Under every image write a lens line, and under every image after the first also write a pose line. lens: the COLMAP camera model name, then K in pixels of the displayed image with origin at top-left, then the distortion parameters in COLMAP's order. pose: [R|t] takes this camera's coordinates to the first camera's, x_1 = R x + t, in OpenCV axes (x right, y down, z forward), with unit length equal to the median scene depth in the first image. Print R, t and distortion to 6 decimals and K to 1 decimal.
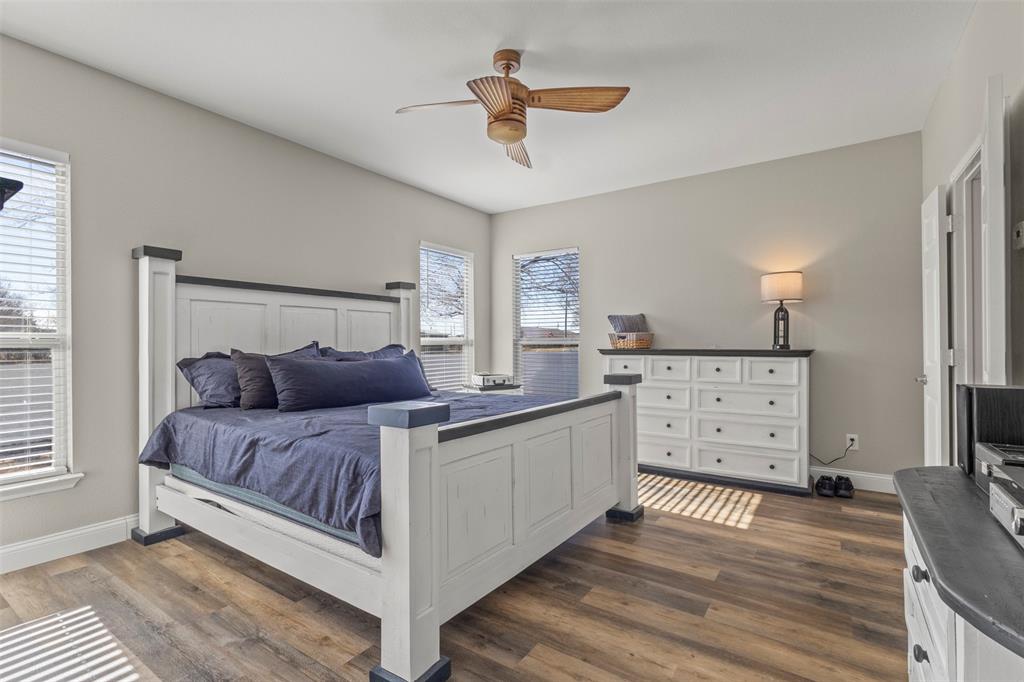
lens RADIAL K [[473.7, 0, 511.6], [0, 473.7, 343.3], [0, 0, 1]] dist [0.001037, 0.000227]
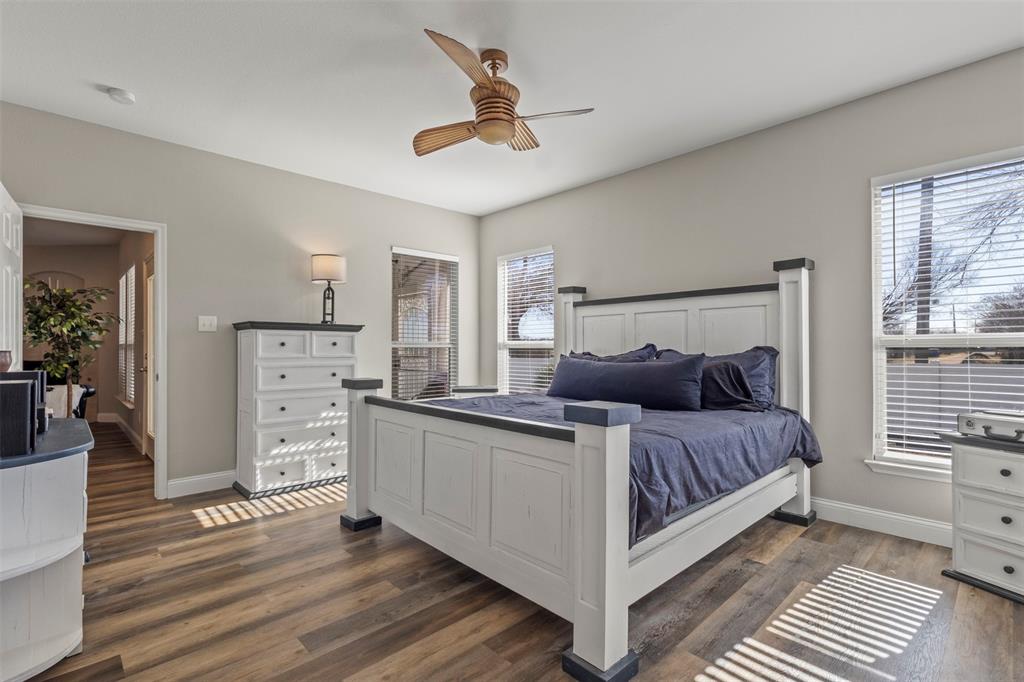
lens RADIAL K [[473.7, 0, 511.6], [0, 473.7, 343.3], [0, 0, 1]] dist [0.001037, 0.000227]
pose [[-0.213326, -0.003668, -0.976974, 0.966180], [0.006674, 0.999964, -0.005212, -0.001923], [0.976958, -0.007632, -0.213294, 1.264803]]
